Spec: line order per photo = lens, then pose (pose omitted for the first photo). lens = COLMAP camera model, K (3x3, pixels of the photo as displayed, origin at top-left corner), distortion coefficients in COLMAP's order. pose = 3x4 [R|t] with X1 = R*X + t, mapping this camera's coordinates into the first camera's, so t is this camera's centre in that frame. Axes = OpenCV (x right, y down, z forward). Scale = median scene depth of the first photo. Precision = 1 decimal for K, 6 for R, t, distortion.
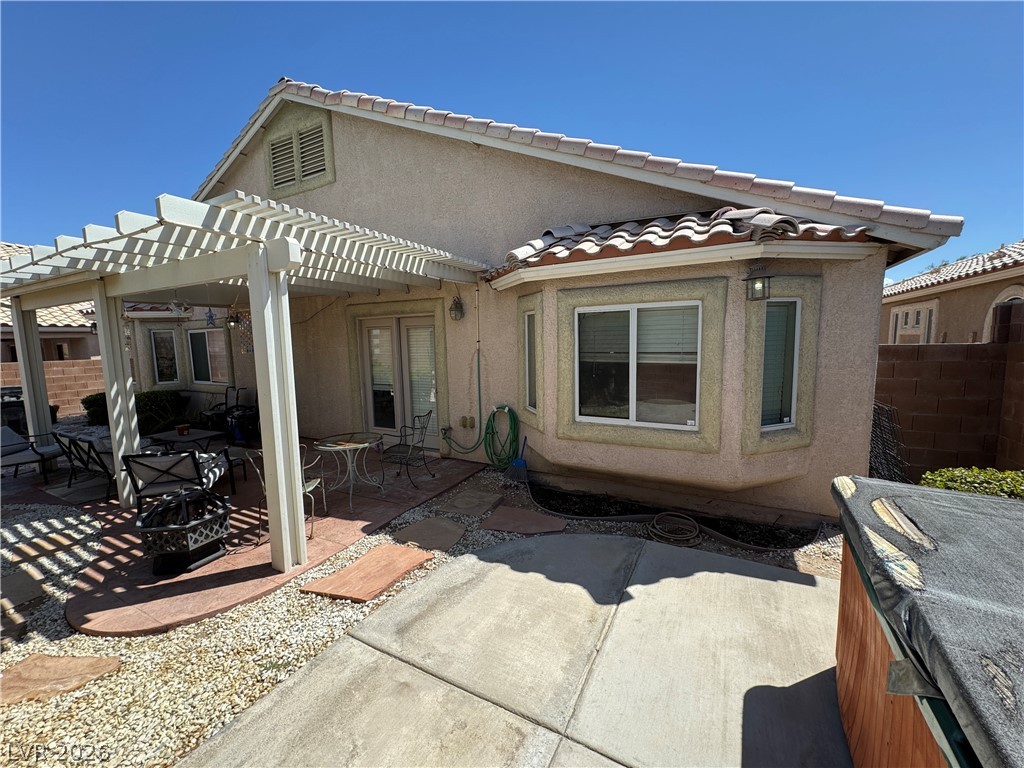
lens RADIAL K [[409.3, 0, 510.7], [0, 409.3, 384.0], [0, 0, 1]] dist [-0.003356, 0.000643]
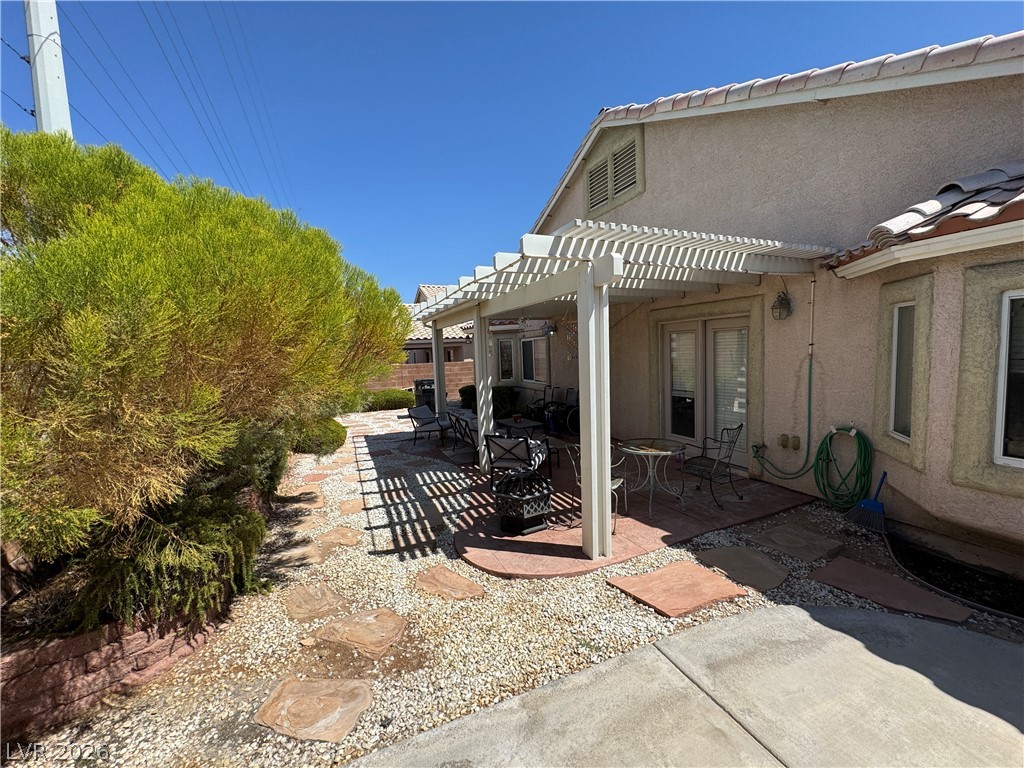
lens RADIAL K [[409.3, 0, 510.7], [0, 409.3, 384.0], [0, 0, 1]] dist [-0.003356, 0.000643]
pose [[0.778056, 0.042294, -0.626770, -0.042002], [-0.046897, 0.998857, 0.009186, -0.006970], [0.626442, 0.022247, 0.779150, -0.002438]]
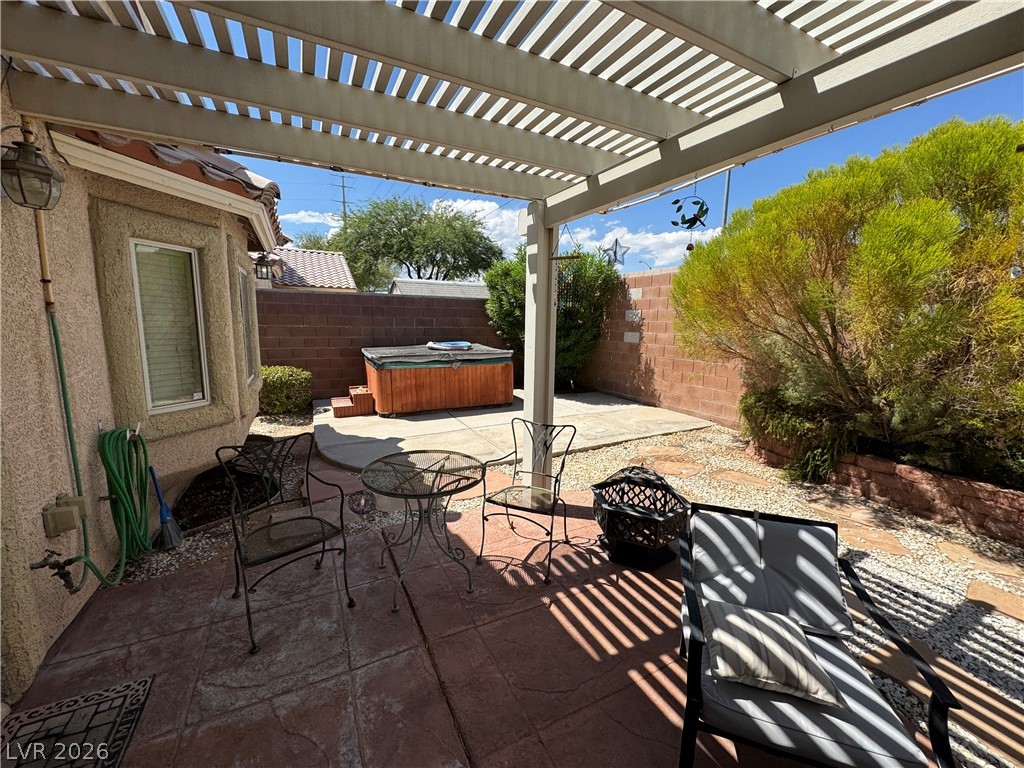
lens RADIAL K [[409.3, 0, 510.7], [0, 409.3, 384.0], [0, 0, 1]] dist [-0.003356, 0.000643]
pose [[-0.821994, -0.082303, 0.563518, -0.825368], [0.059163, 0.971807, 0.228235, -0.093592], [-0.566415, 0.220947, -0.793950, 1.413399]]
